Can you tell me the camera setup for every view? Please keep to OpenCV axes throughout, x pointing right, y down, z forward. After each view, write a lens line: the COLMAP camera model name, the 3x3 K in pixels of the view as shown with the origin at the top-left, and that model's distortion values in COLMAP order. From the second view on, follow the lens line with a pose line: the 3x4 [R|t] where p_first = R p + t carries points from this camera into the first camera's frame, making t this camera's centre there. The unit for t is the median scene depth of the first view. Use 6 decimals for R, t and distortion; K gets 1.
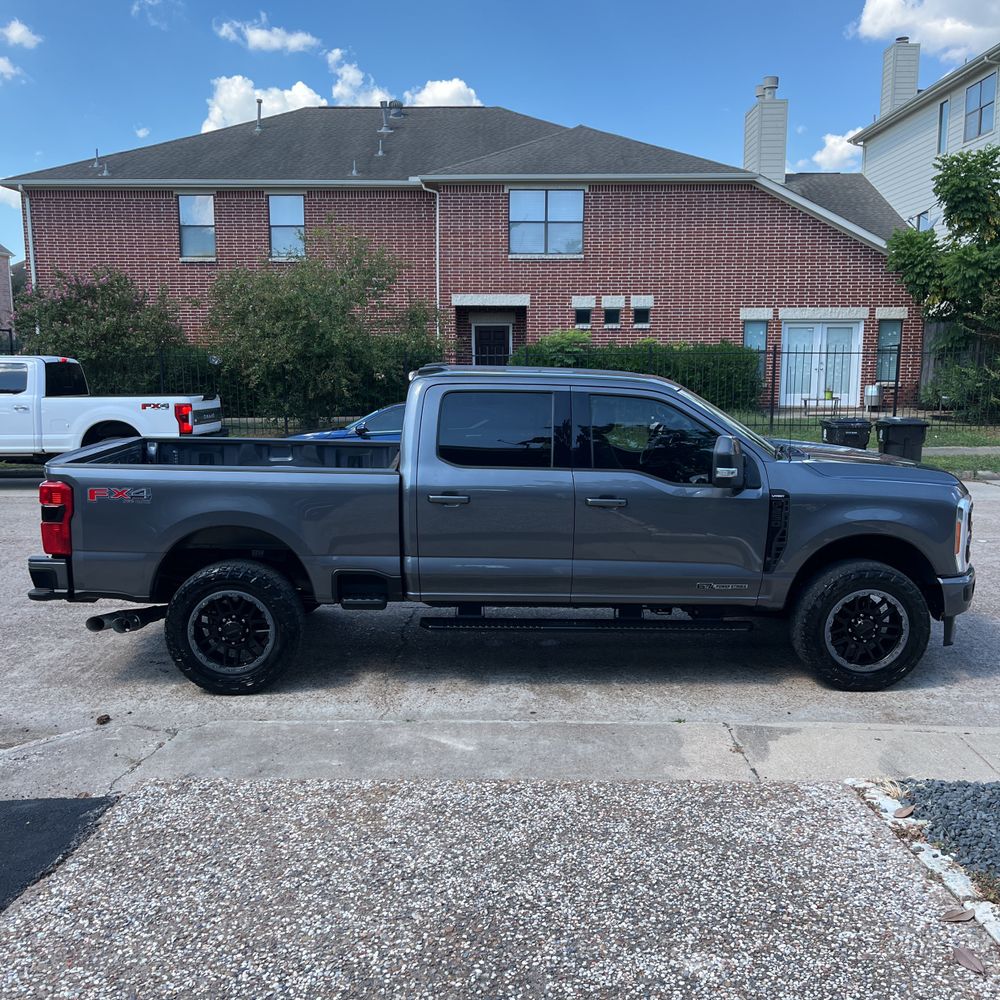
lens RADIAL K [[1024.0, 0, 500.0], [0, 1024.0, 500.0], [0, 0, 1]] dist [0.049954, -0.034956]
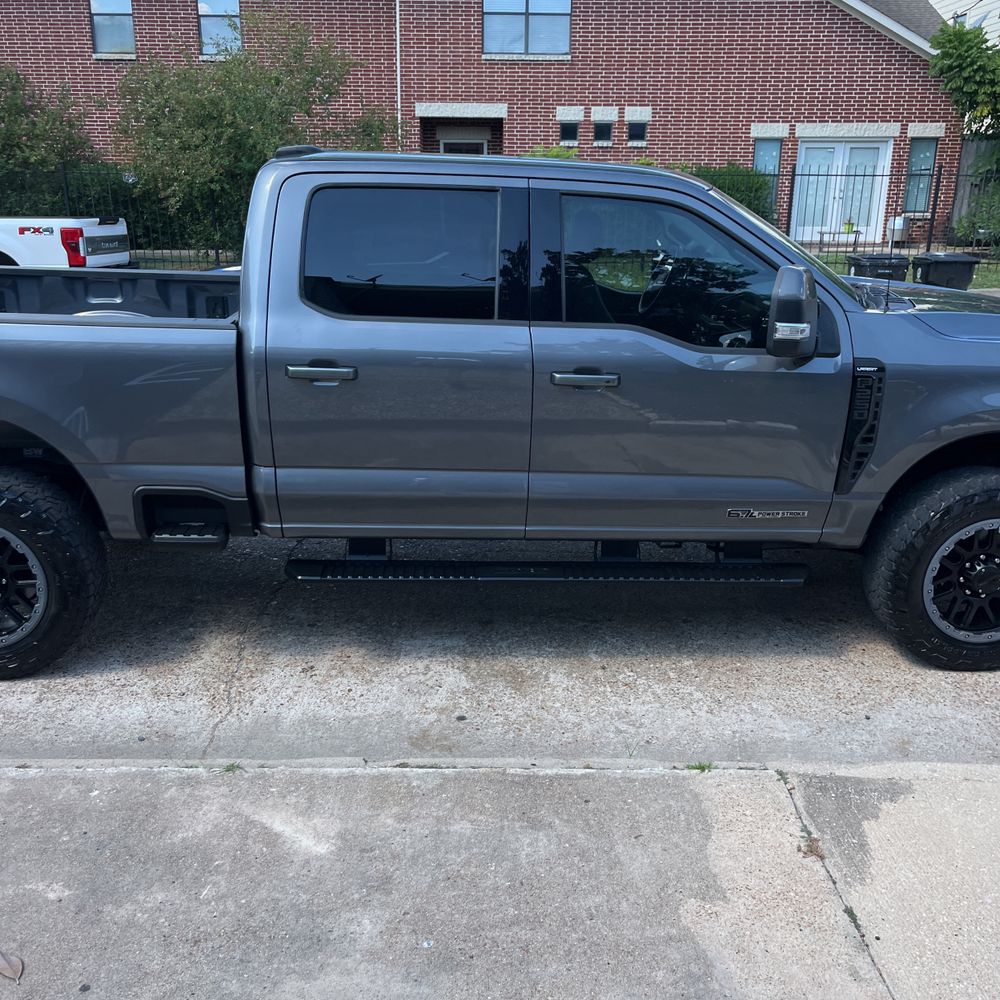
lens RADIAL K [[1024.0, 0, 500.0], [0, 1024.0, 500.0], [0, 0, 1]] dist [0.049954, -0.034956]
pose [[0.999887, 0.003645, 0.014585, 0.042862], [-0.005815, 0.988422, 0.151615, -0.017612], [-0.013863, -0.151683, 0.988332, 0.371337]]
